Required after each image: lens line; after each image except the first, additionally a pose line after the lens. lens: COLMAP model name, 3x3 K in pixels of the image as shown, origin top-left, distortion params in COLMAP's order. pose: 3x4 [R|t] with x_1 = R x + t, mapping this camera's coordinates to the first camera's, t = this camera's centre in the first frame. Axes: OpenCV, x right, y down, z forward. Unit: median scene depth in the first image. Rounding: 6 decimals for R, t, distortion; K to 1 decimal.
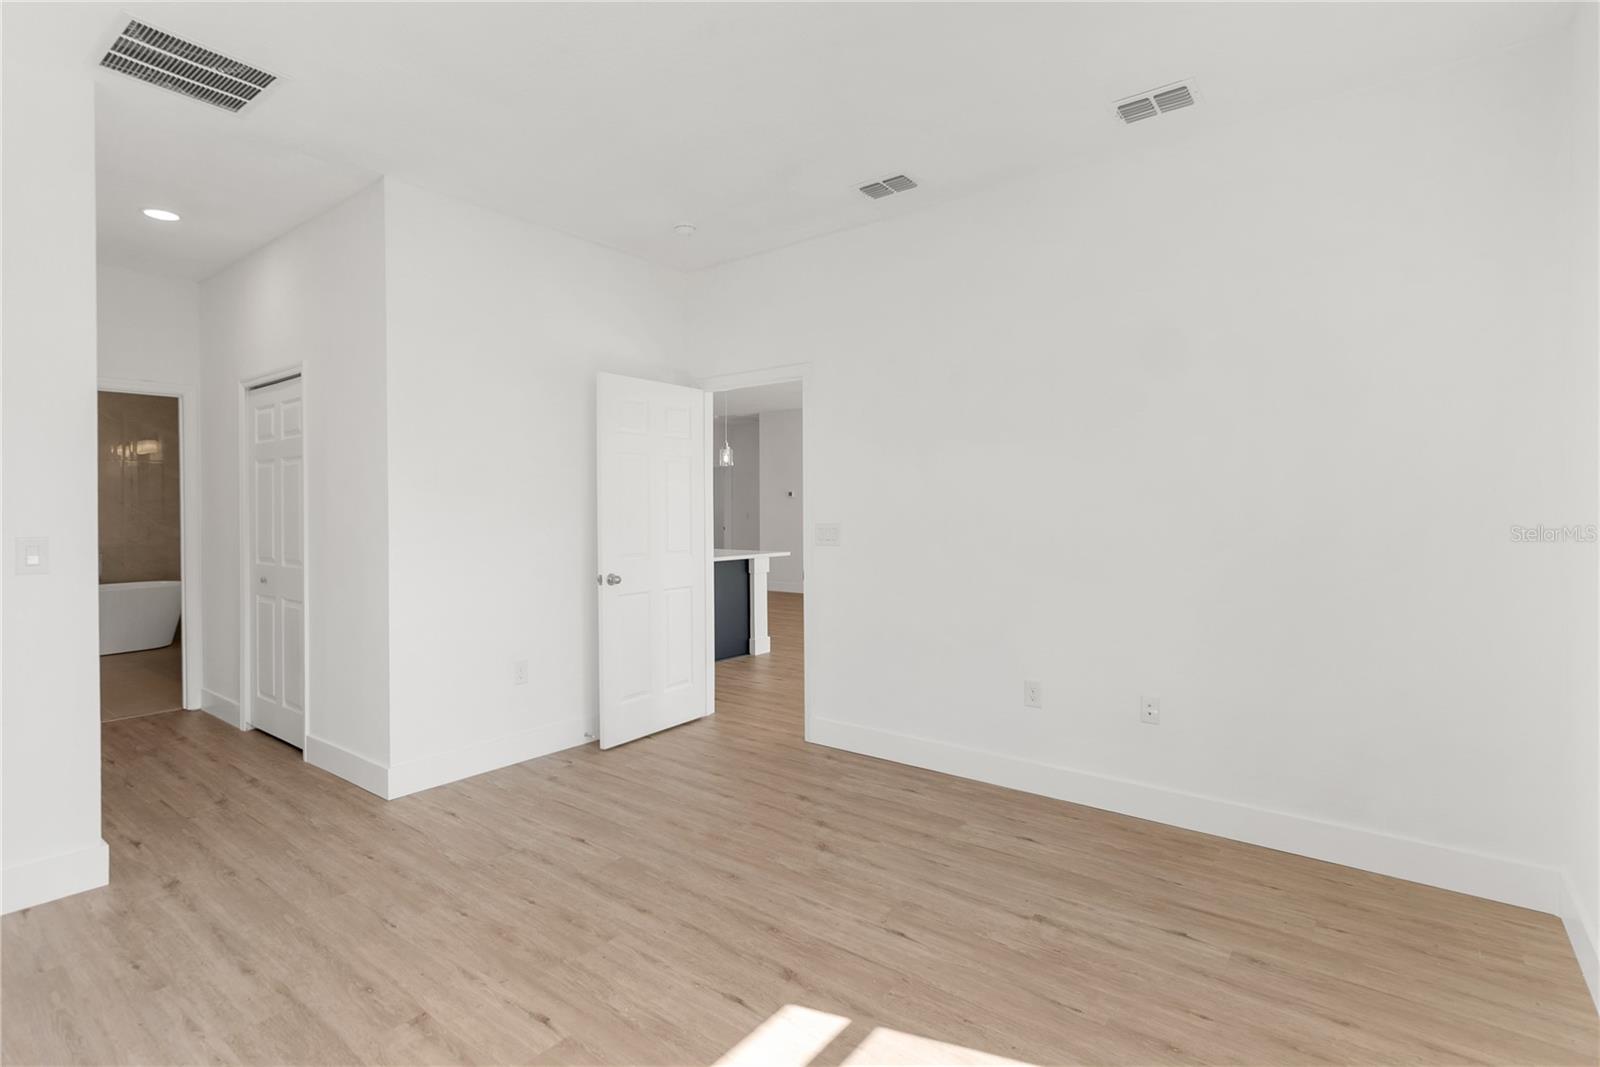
lens RADIAL K [[786.7, 0, 807.8], [0, 786.7, 517.4], [0, 0, 1]] dist [-0.001511, -0.000414]
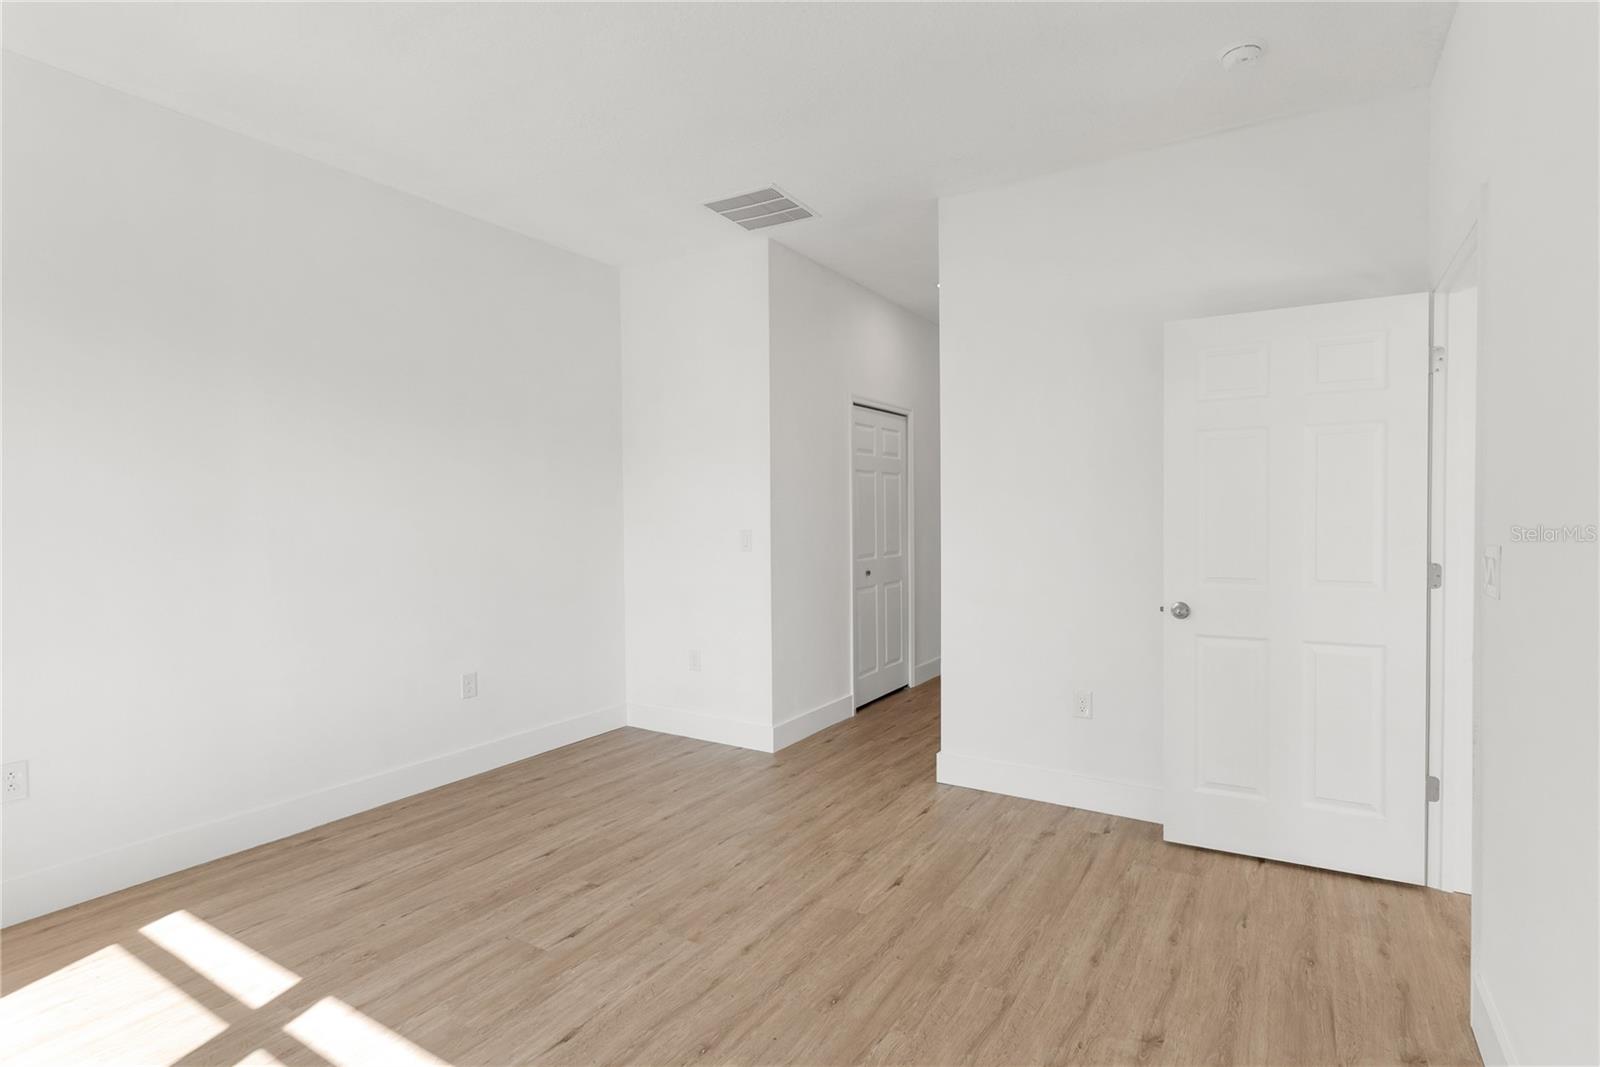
lens RADIAL K [[777.2, 0, 801.0], [0, 777.2, 541.6], [0, 0, 1]] dist [-0.001000, -0.000247]
pose [[0.091505, 0.037864, -0.995084, 0.548686], [-0.004627, 0.999282, 0.037598, -0.011846], [0.995794, 0.001163, 0.091615, 0.778285]]
